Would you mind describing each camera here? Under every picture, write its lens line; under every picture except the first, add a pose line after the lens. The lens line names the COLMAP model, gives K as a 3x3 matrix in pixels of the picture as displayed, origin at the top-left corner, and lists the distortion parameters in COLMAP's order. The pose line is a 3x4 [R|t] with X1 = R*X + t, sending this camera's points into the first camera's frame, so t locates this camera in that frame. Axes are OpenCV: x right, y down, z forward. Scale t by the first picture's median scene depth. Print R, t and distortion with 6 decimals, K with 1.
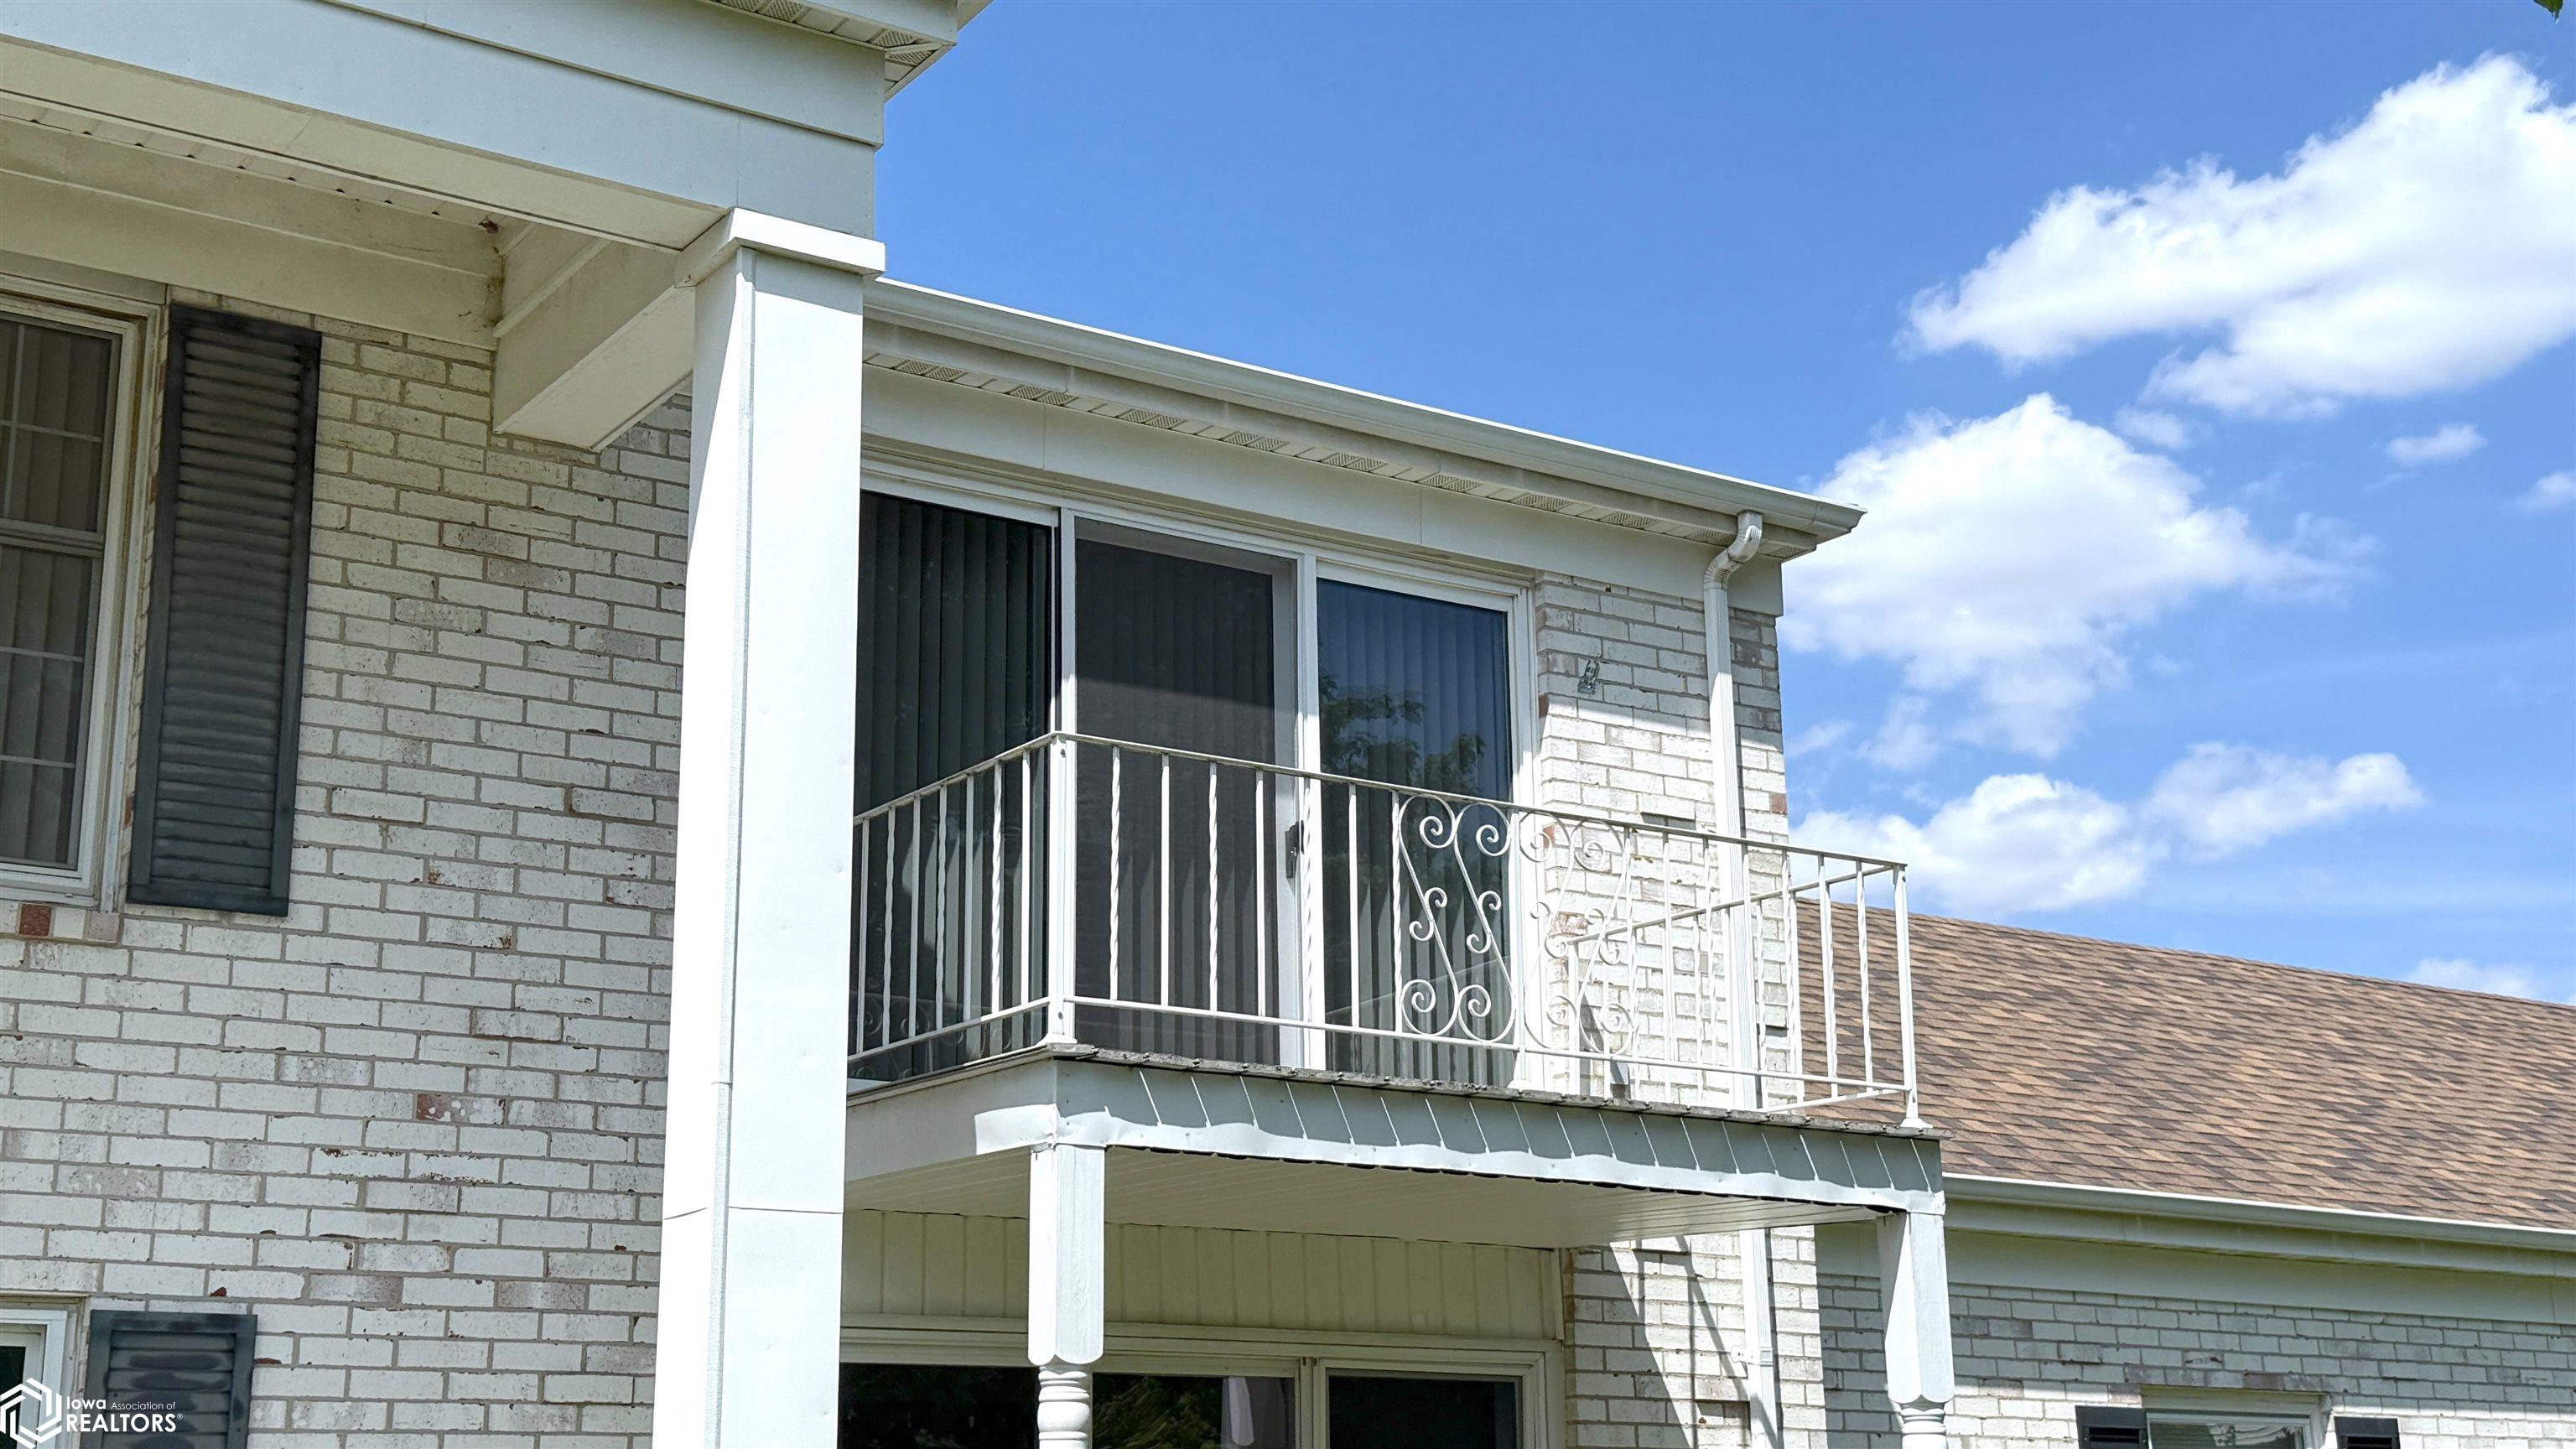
lens RADIAL K [[3215.9, 0, 1288.0], [0, 3215.9, 724.5], [0, 0, 1]] dist [0.128361, 0.012183]
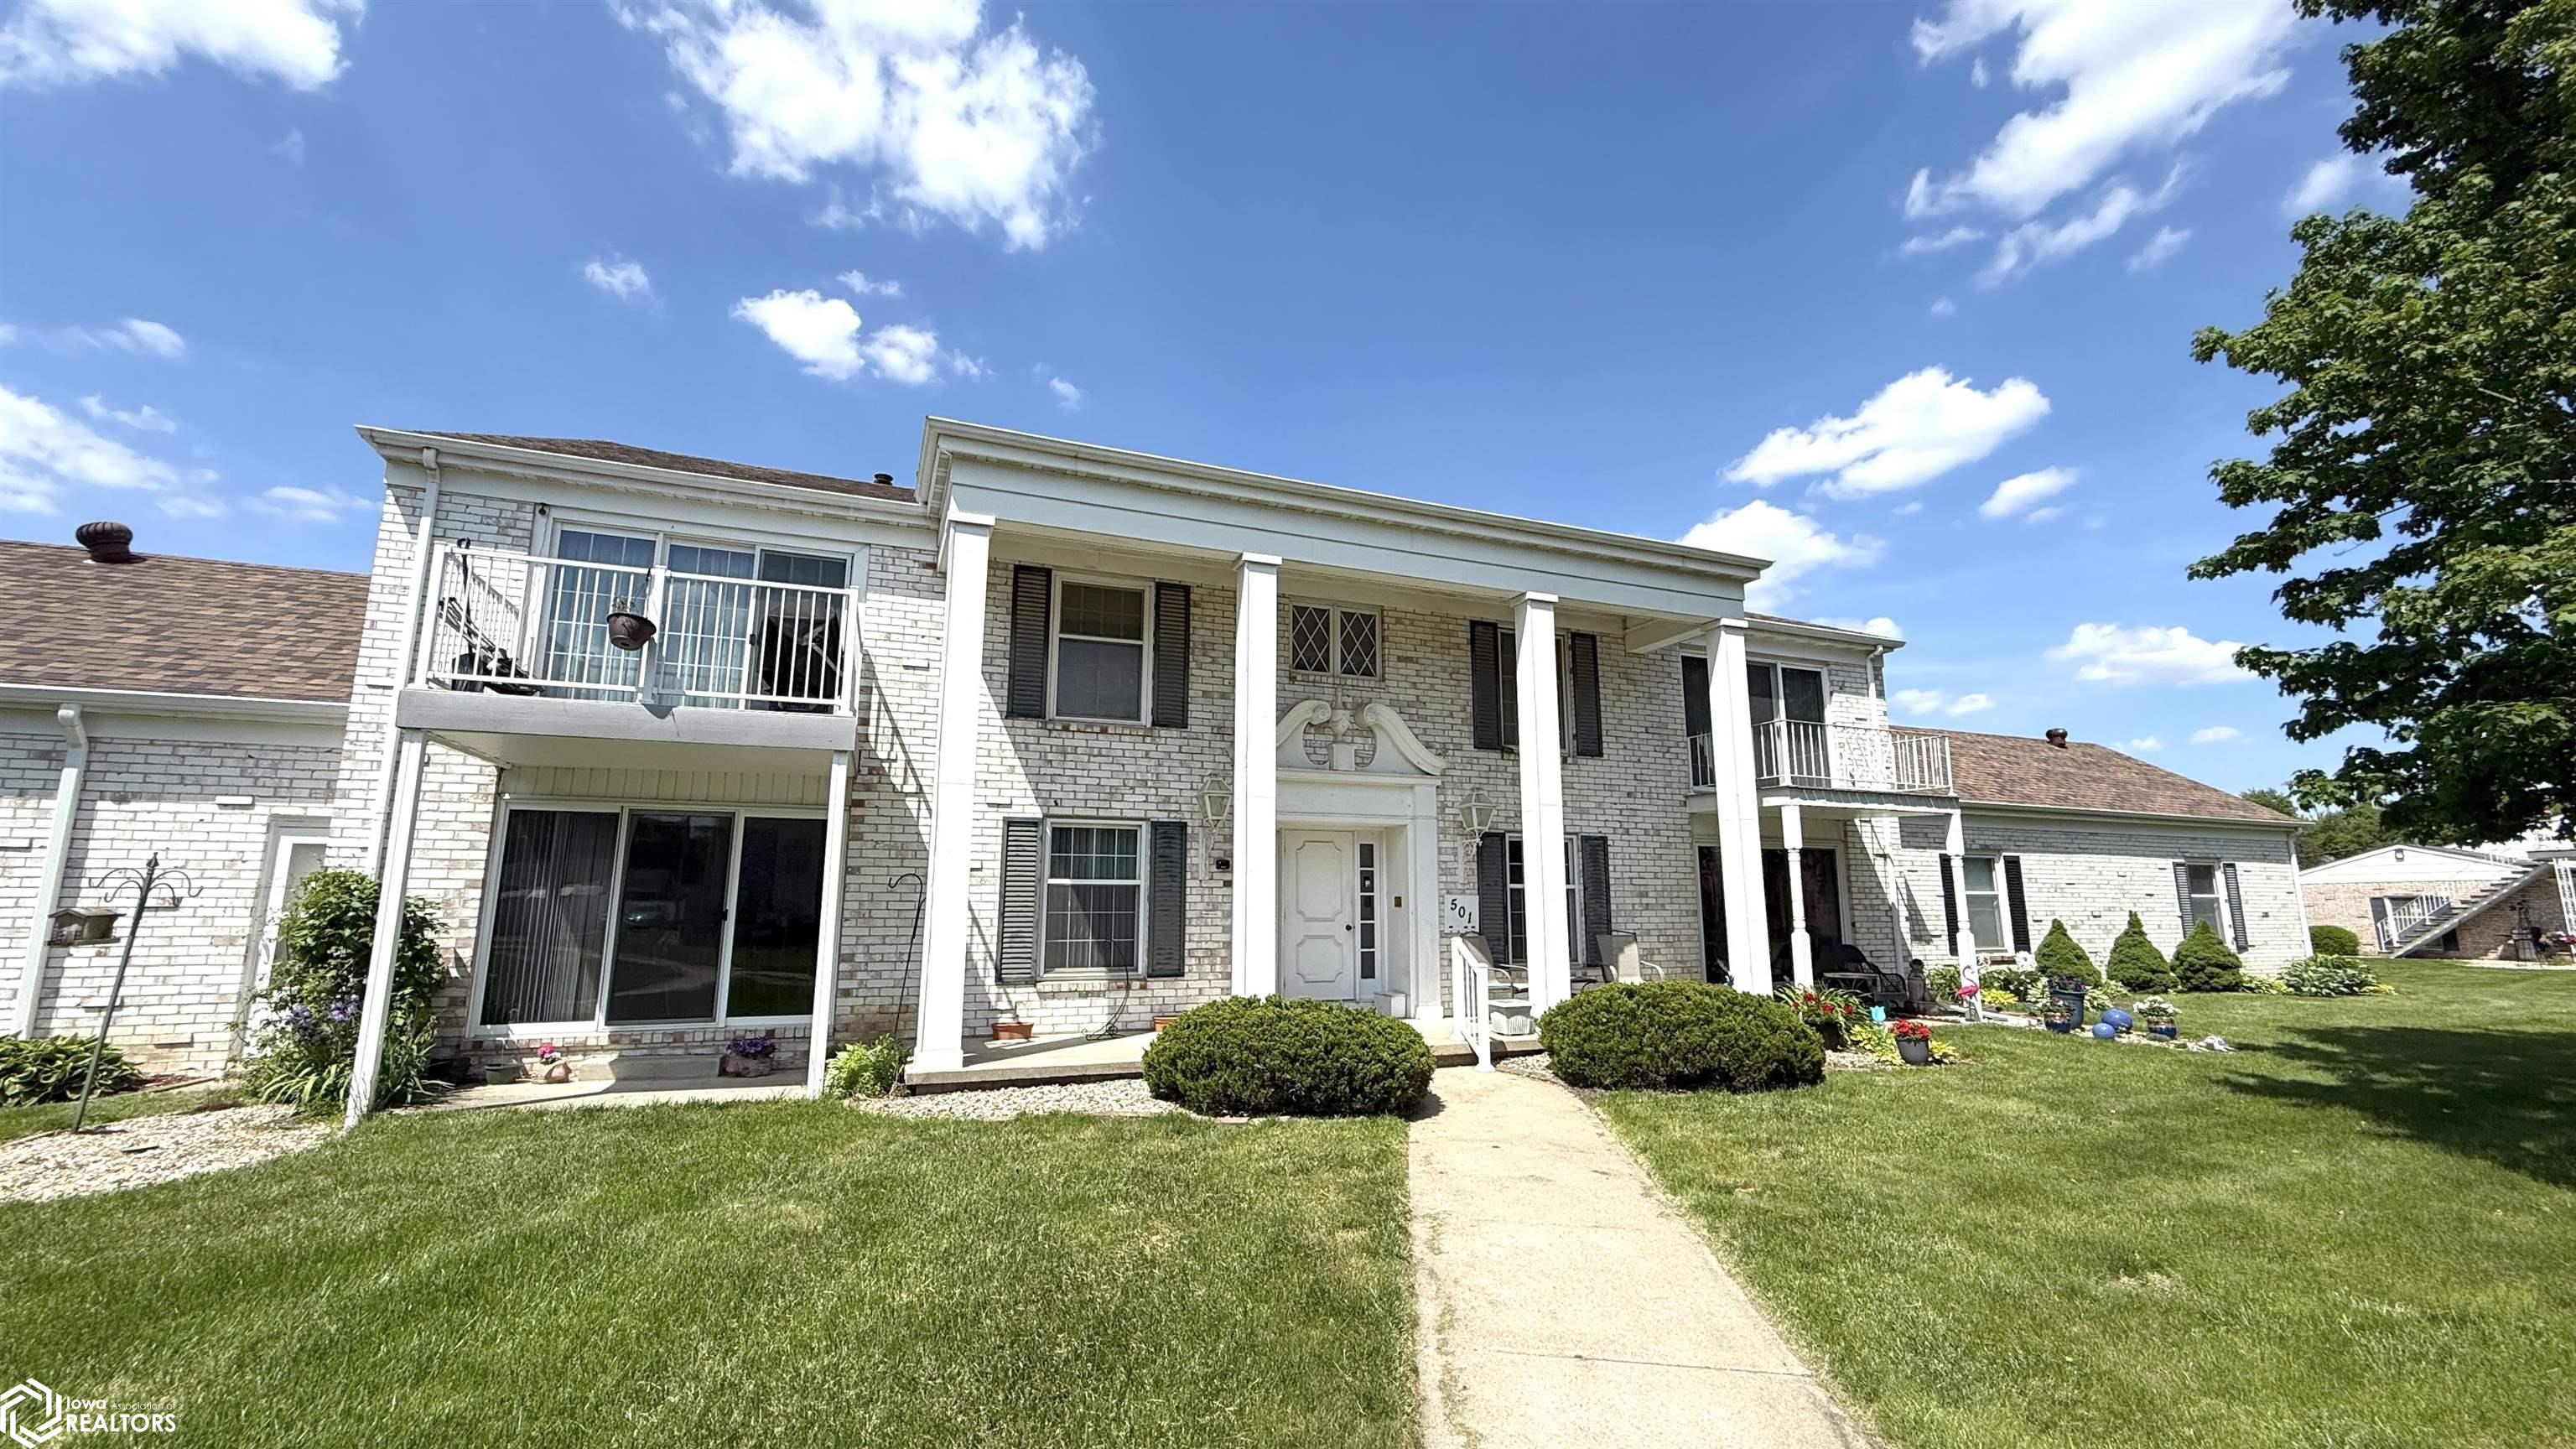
lens RADIAL K [[1065.4, 0, 1288.0], [0, 1065.4, 724.5], [0, 0, 1]] dist [-0.001514, -0.000308]
pose [[0.981969, -0.018822, -0.188101, -0.440090], [0.036080, 0.995400, 0.088749, -0.141033], [0.185565, -0.093936, 0.978132, -0.623136]]
